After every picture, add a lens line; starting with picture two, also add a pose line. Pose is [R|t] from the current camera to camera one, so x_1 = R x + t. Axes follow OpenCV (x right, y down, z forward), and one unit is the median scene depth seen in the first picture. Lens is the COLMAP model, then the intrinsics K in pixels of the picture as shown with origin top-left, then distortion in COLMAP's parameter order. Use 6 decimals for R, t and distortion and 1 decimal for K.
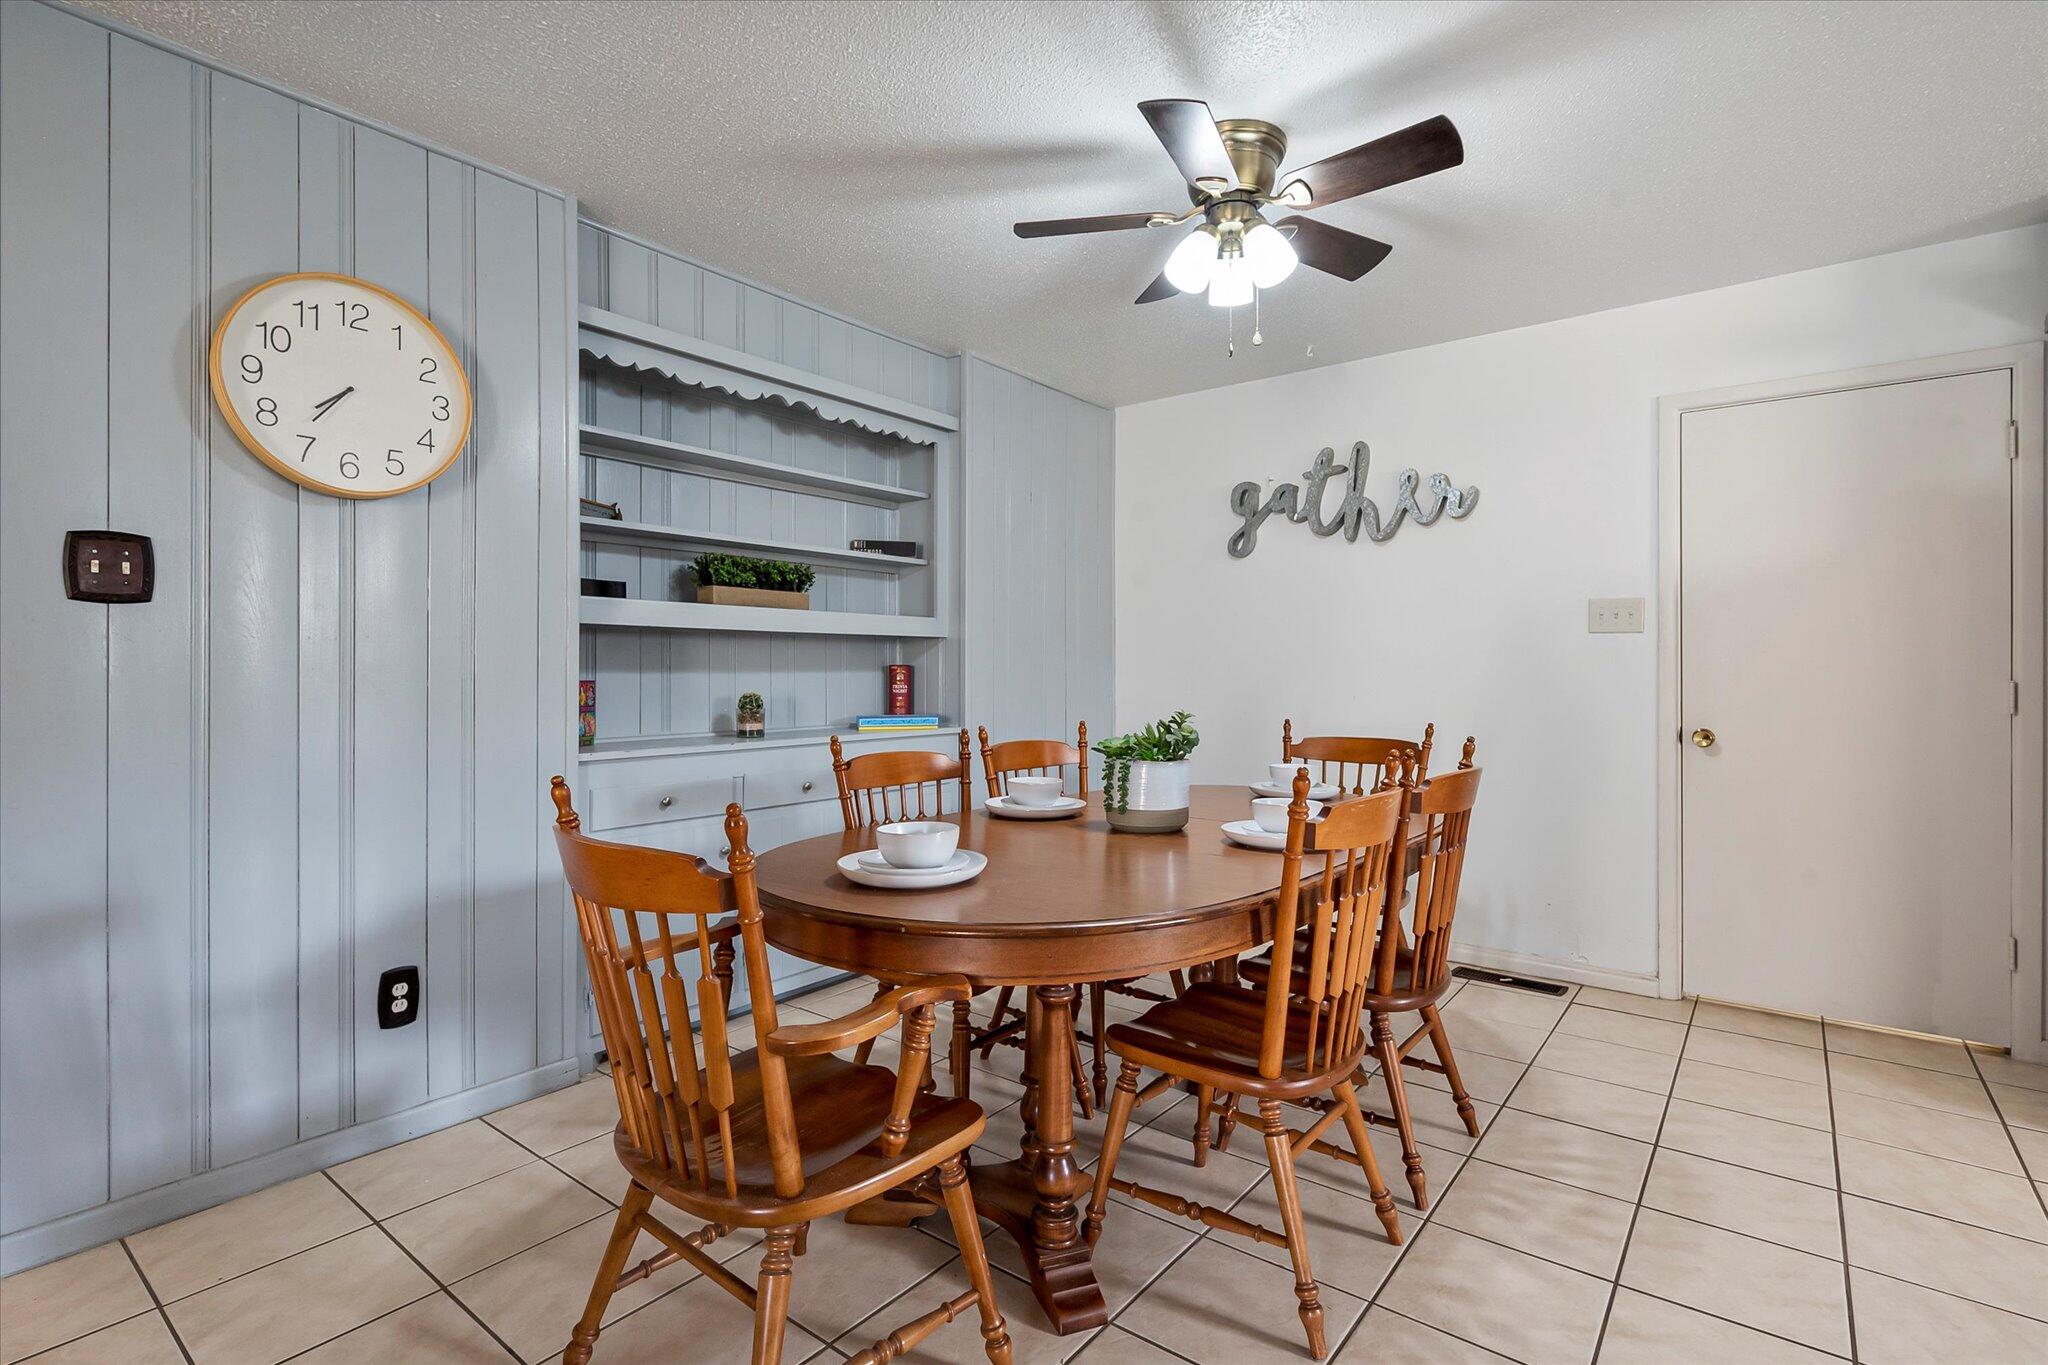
lens RADIAL K [[969.2, 0, 1039.7], [0, 969.2, 673.1], [0, 0, 1]] dist [-0.003307, 0.001431]
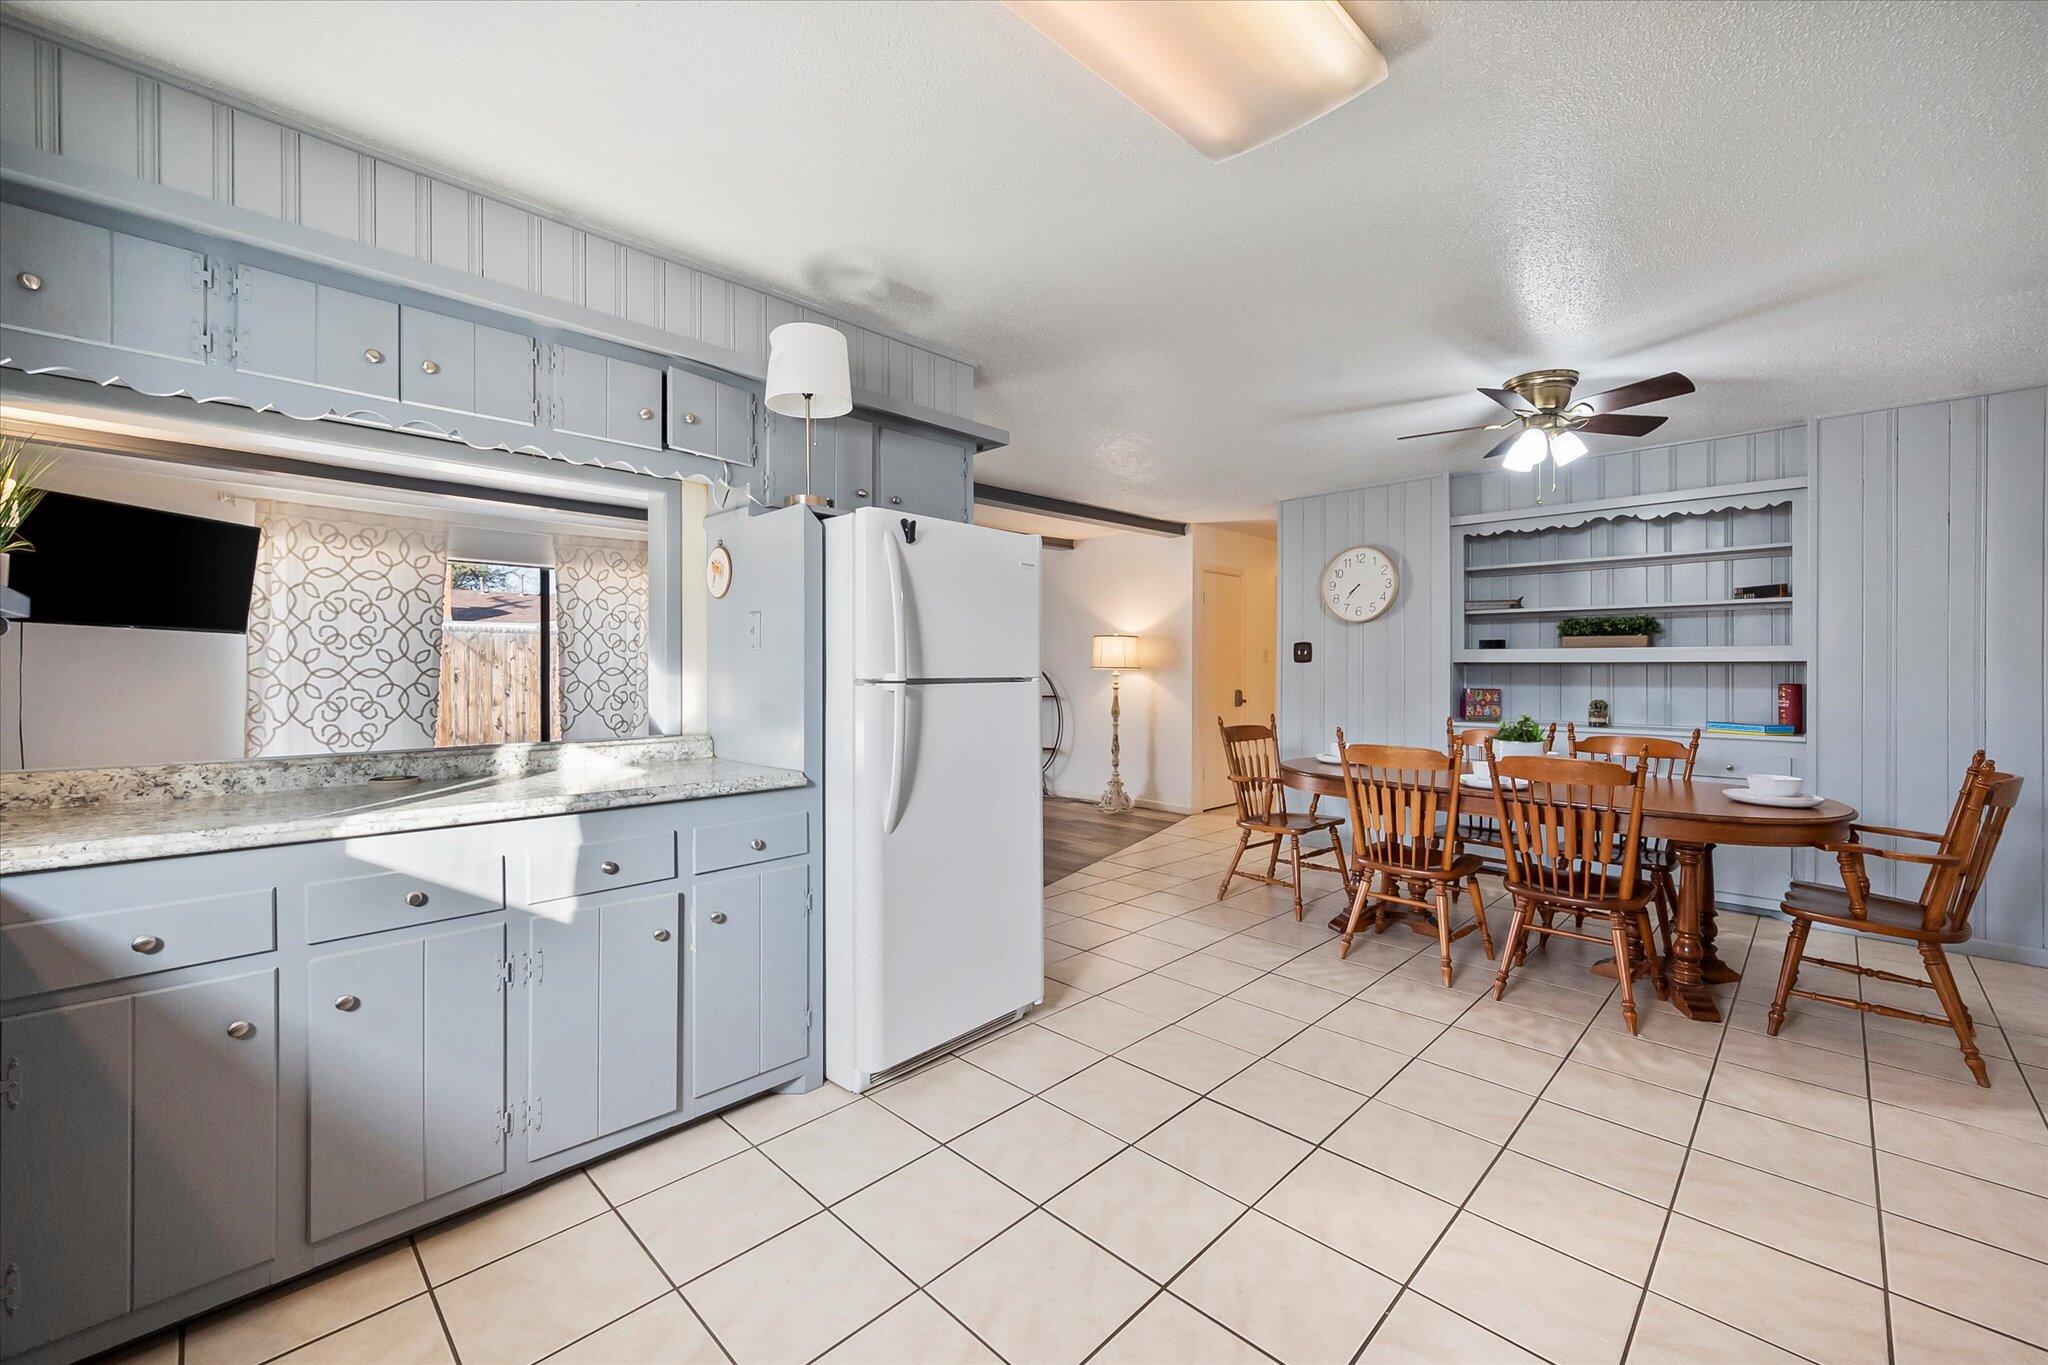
lens RADIAL K [[833.5, 0, 1023.3], [0, 833.5, 674.0], [0, 0, 1]] dist [0.008984, -0.000108]
pose [[-0.114078, 0.002612, -0.993468, 1.278595], [-0.009701, 0.999946, 0.003743, -0.019859], [0.993424, 0.010064, -0.114047, 0.206265]]
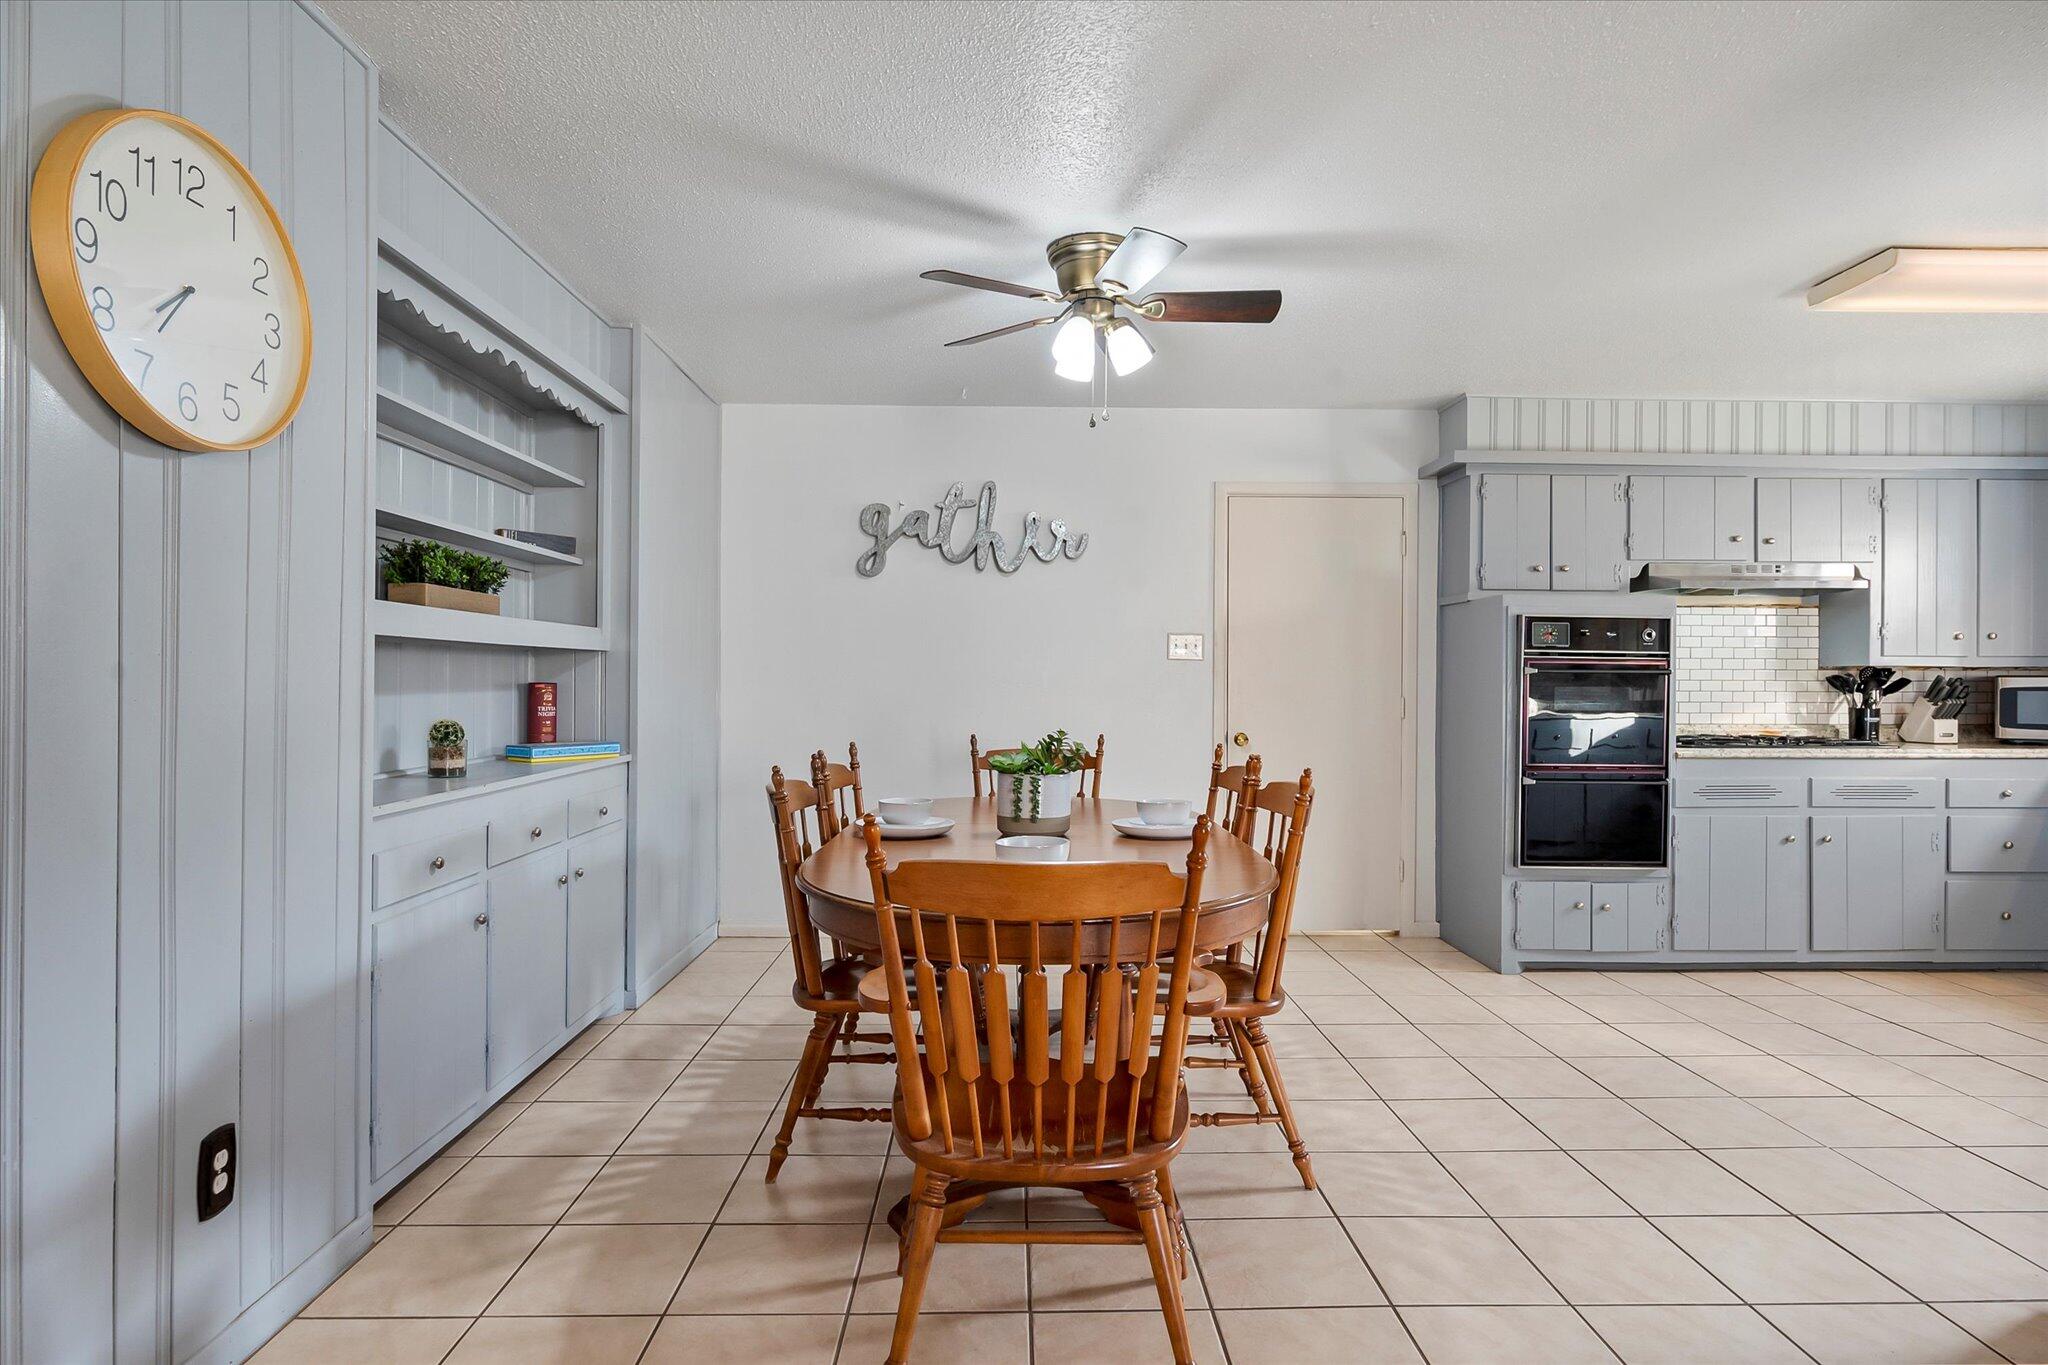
lens RADIAL K [[1071.6, 0, 1042.9], [0, 1071.6, 682.5], [0, 0, 1]] dist [0.003114, -0.003312]
pose [[0.771661, 0.002557, 0.636029, -0.501943], [-0.003066, 0.999995, -0.000301, -0.012320], [-0.636026, -0.001717, 0.771665, 0.023046]]
